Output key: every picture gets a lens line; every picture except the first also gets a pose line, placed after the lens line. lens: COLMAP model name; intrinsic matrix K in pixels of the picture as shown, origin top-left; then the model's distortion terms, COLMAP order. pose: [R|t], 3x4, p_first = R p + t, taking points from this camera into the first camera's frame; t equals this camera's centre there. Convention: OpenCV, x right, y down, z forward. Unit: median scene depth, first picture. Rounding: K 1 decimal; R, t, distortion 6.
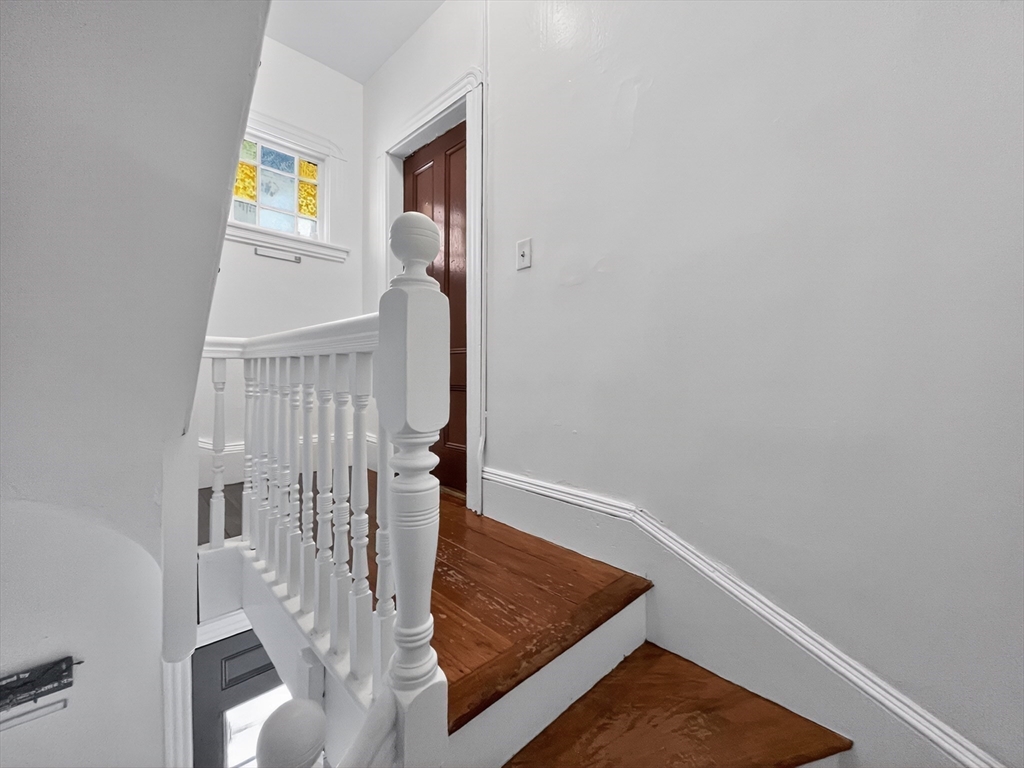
lens RADIAL K [[423.4, 0, 512.0], [0, 423.4, 384.0], [0, 0, 1]] dist [-0.000130, 0.000009]
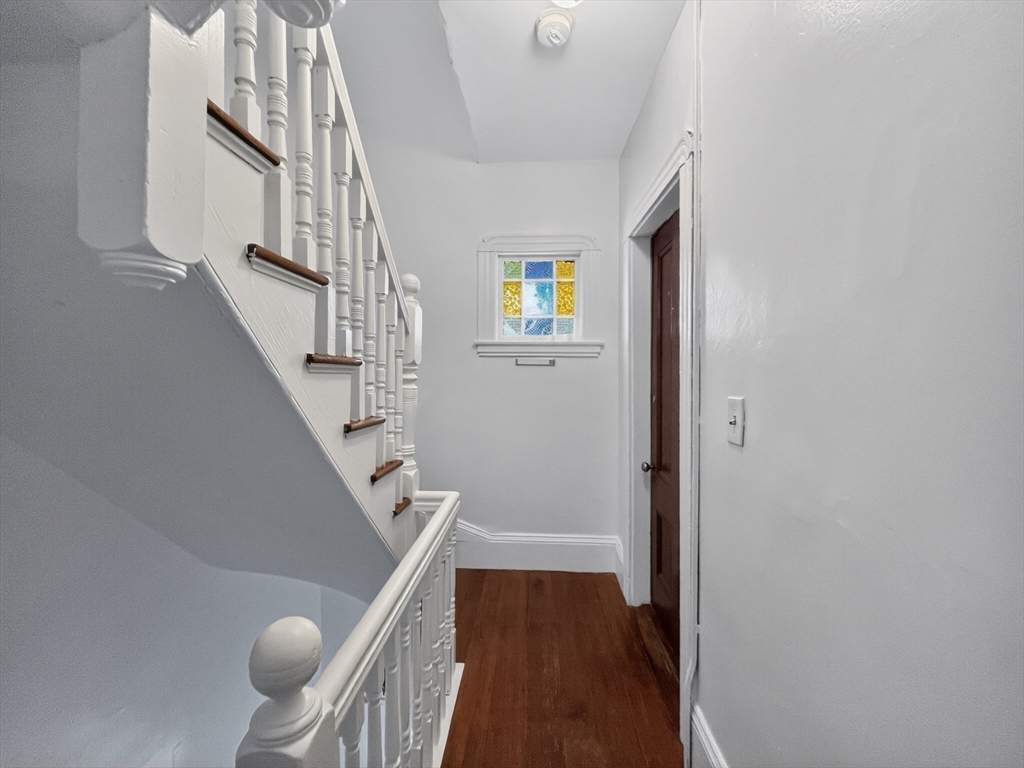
lens RADIAL K [[423.4, 0, 512.0], [0, 423.4, 384.0], [0, 0, 1]] dist [-0.000130, 0.000009]
pose [[0.686695, 0.003741, -0.726936, 0.171866], [-0.007214, 0.999973, -0.001669, -0.240105], [0.726909, 0.006390, 0.686704, 0.226743]]
